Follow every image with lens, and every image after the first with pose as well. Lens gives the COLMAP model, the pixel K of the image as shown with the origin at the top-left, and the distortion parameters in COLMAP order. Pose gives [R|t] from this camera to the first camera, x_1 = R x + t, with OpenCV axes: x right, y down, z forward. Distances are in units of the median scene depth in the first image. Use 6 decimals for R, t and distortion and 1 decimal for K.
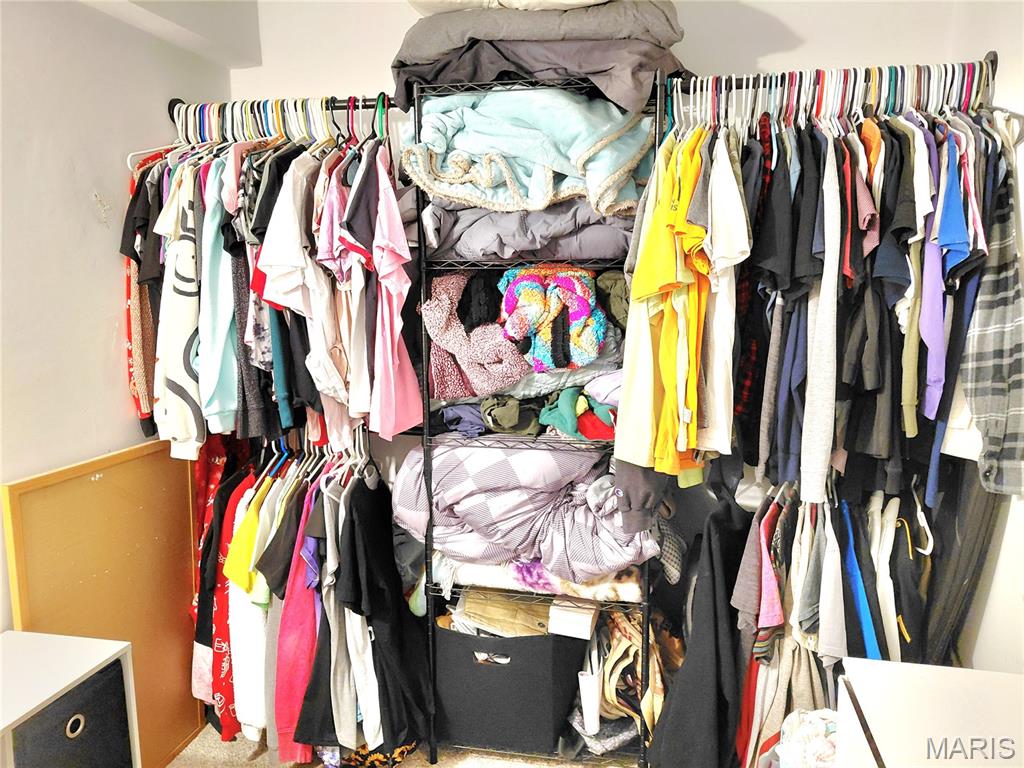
lens RADIAL K [[736.9, 0, 513.0], [0, 736.9, 385.2], [0, 0, 1]] dist [-0.009466, -0.008433]
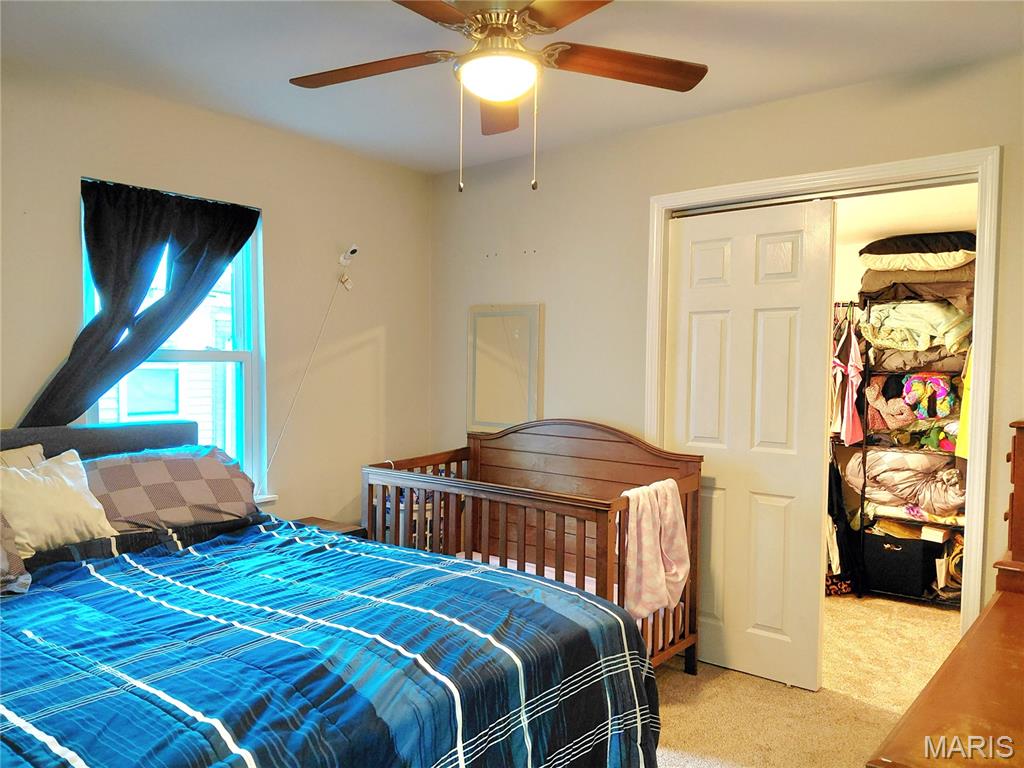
lens RADIAL K [[736.9, 0, 520.7], [0, 736.9, 397.4], [0, 0, 1]] dist [-0.009466, -0.008433]
pose [[0.880476, 0.035506, -0.472759, 0.017107], [-0.080952, 0.993806, -0.076128, 0.189007], [0.467128, 0.105300, 0.877897, -1.592961]]
